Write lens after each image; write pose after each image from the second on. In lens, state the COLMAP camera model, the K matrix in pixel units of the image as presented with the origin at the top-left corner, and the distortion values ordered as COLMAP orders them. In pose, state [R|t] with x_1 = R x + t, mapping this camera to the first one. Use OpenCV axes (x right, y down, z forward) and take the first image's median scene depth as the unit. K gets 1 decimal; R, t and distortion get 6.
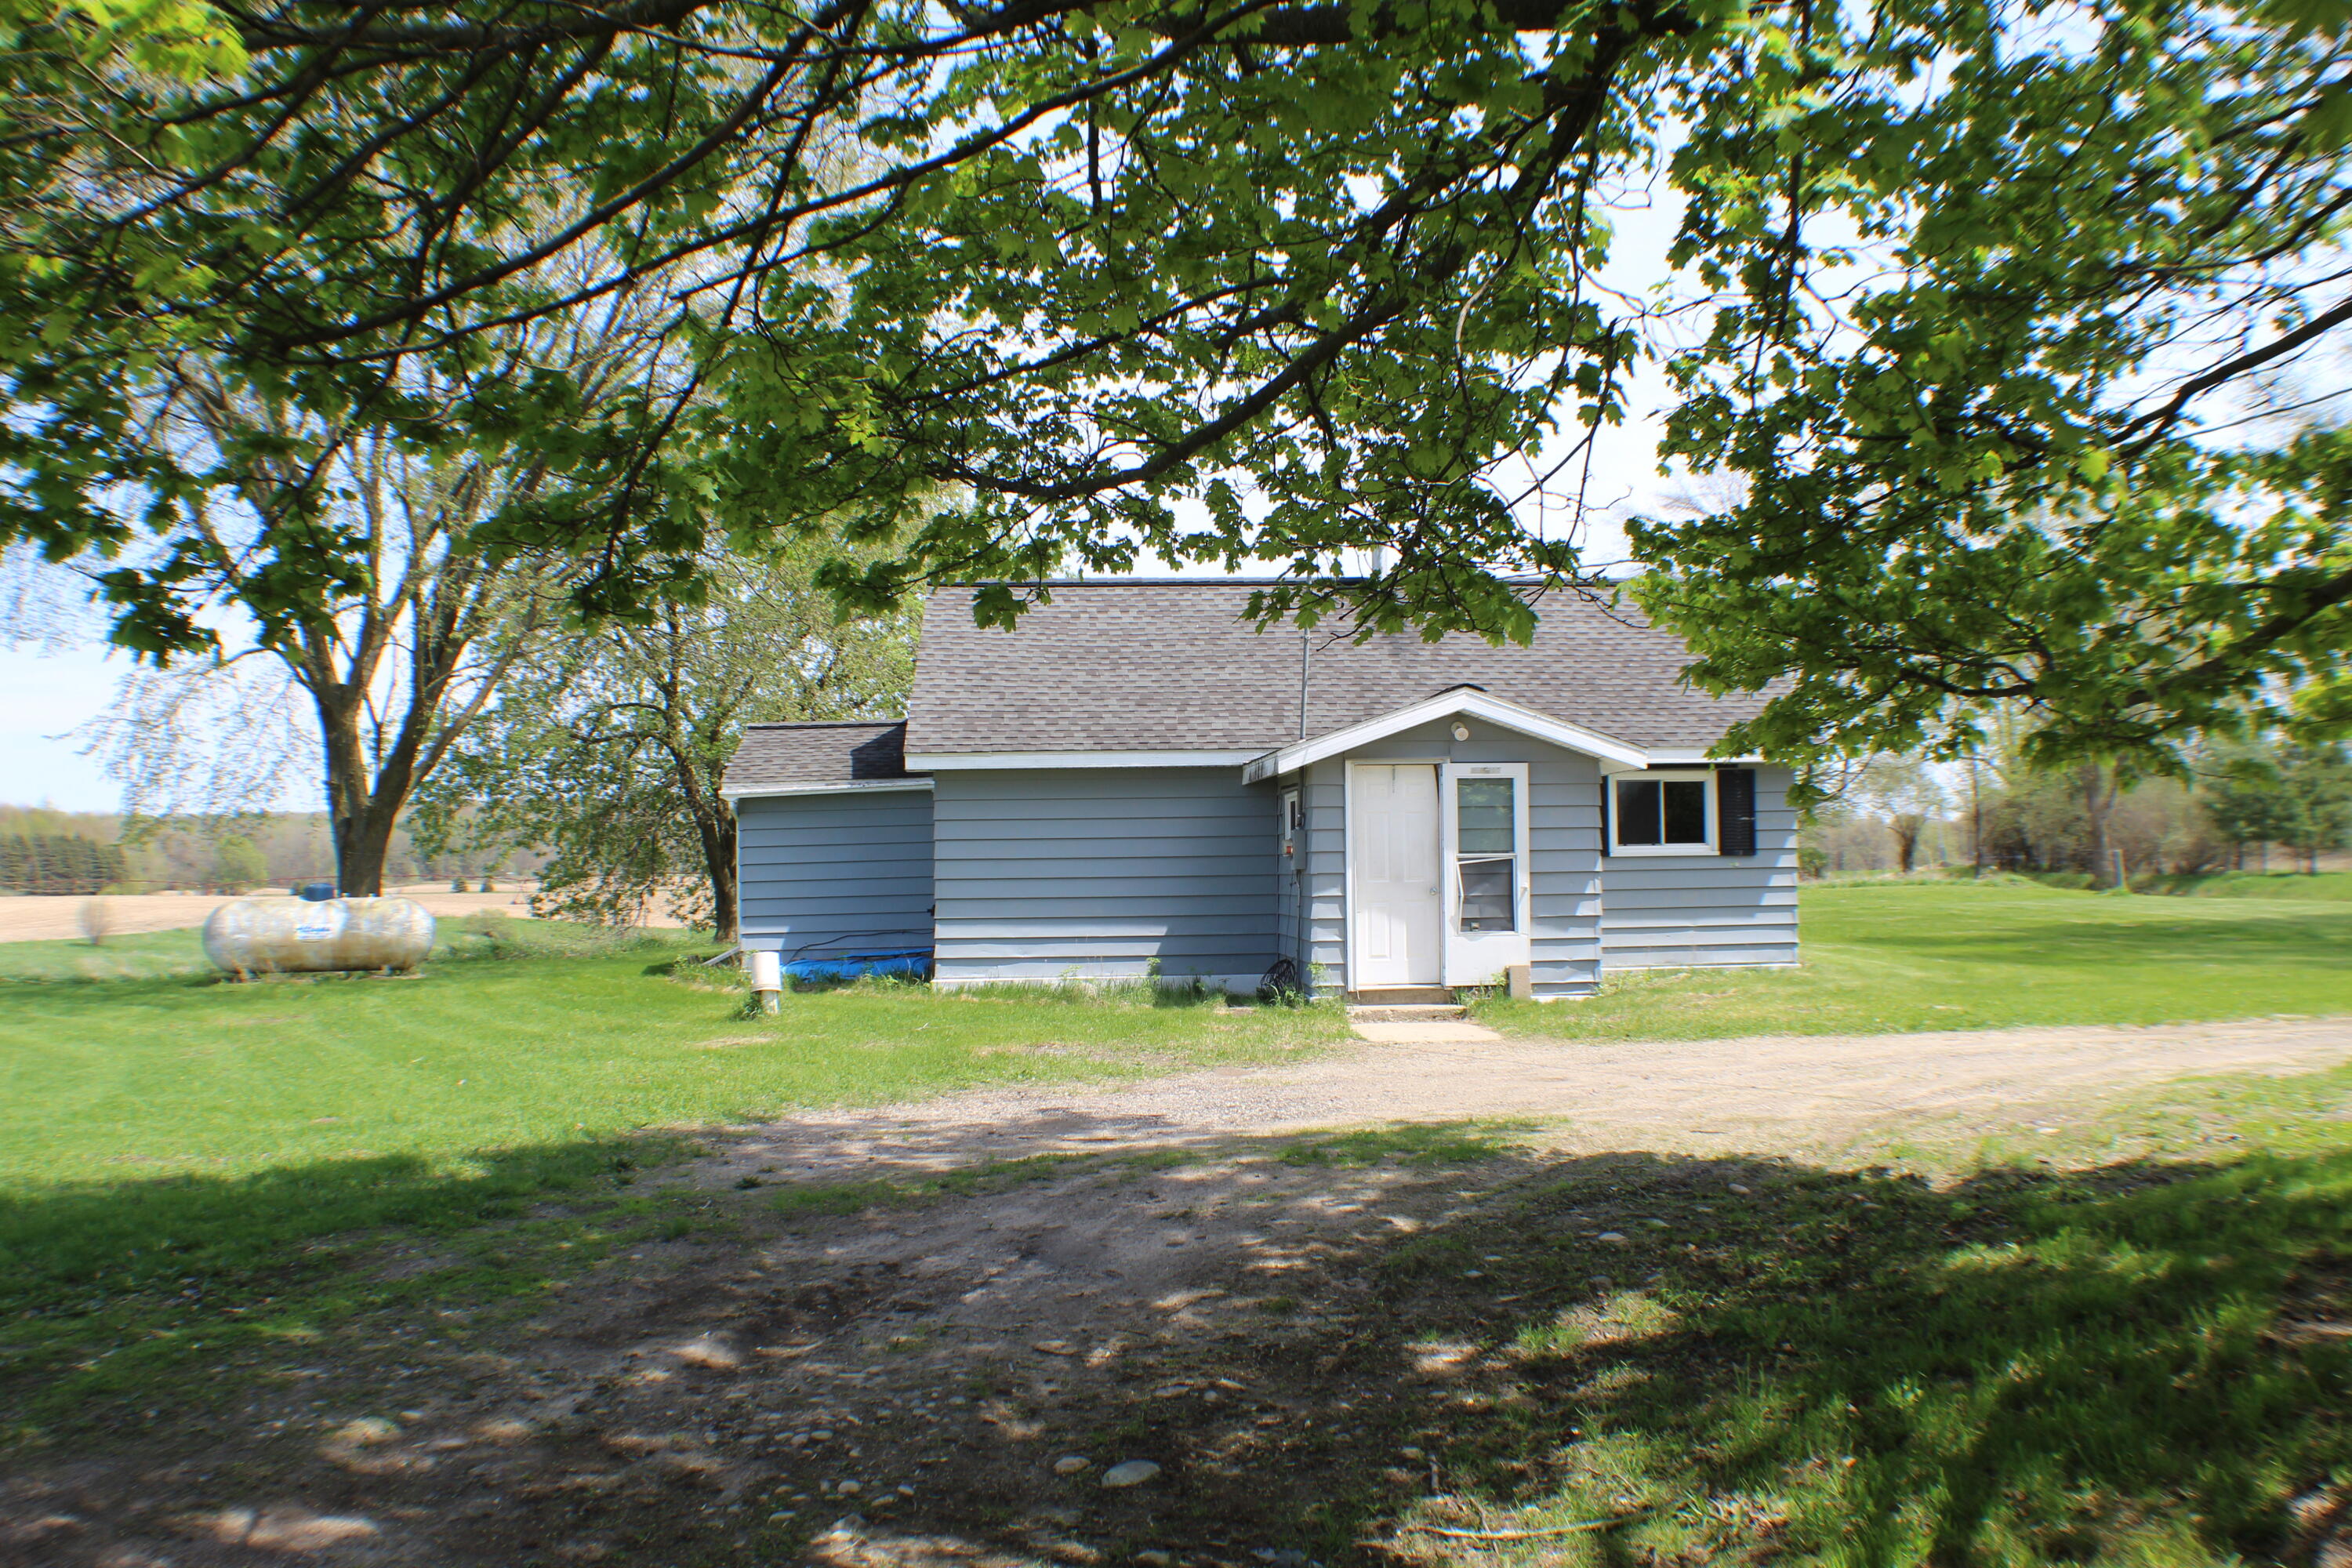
lens RADIAL K [[1866.1, 0, 1176.0], [0, 1866.1, 784.0], [0, 0, 1]] dist [-0.226590, 0.096306]
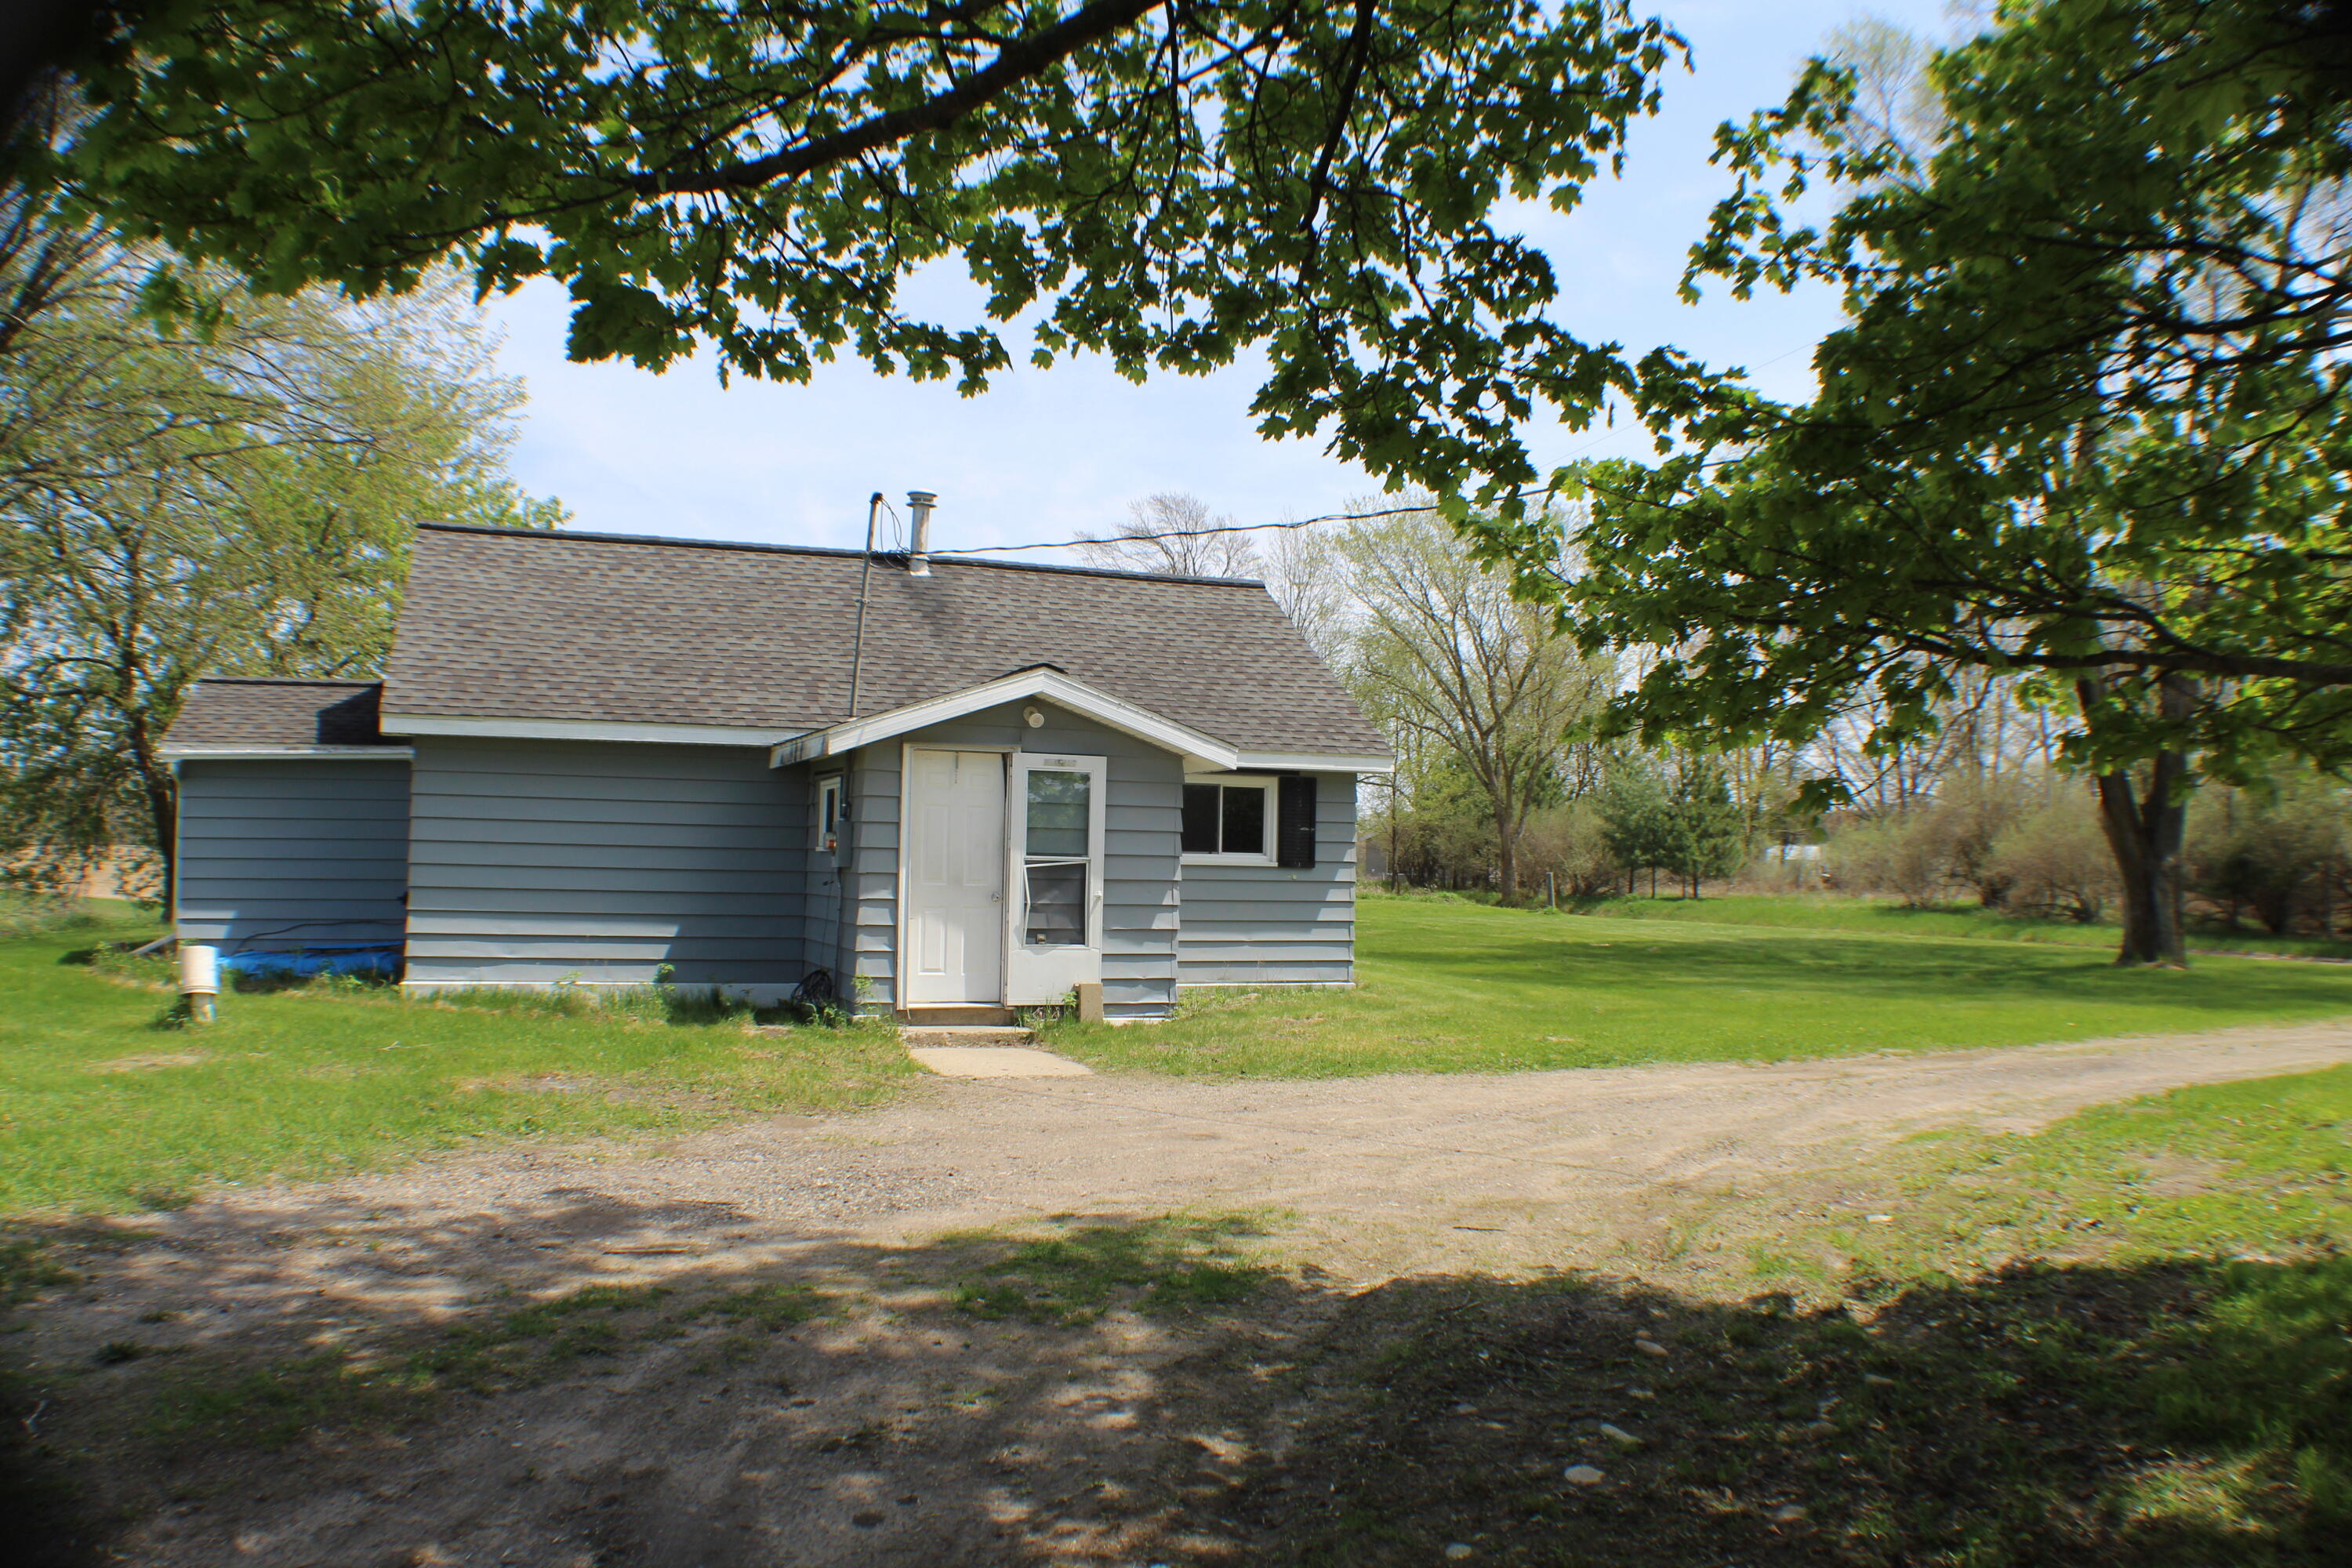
lens RADIAL K [[1606.1, 0, 1120.5], [0, 1606.1, 794.3], [0, 0, 1]] dist [-0.207055, 0.065499]
pose [[0.955661, 0.042489, 0.291387, -0.026424], [-0.043046, 0.999063, -0.004503, 0.009036], [-0.291306, -0.008240, 0.956595, 0.235362]]
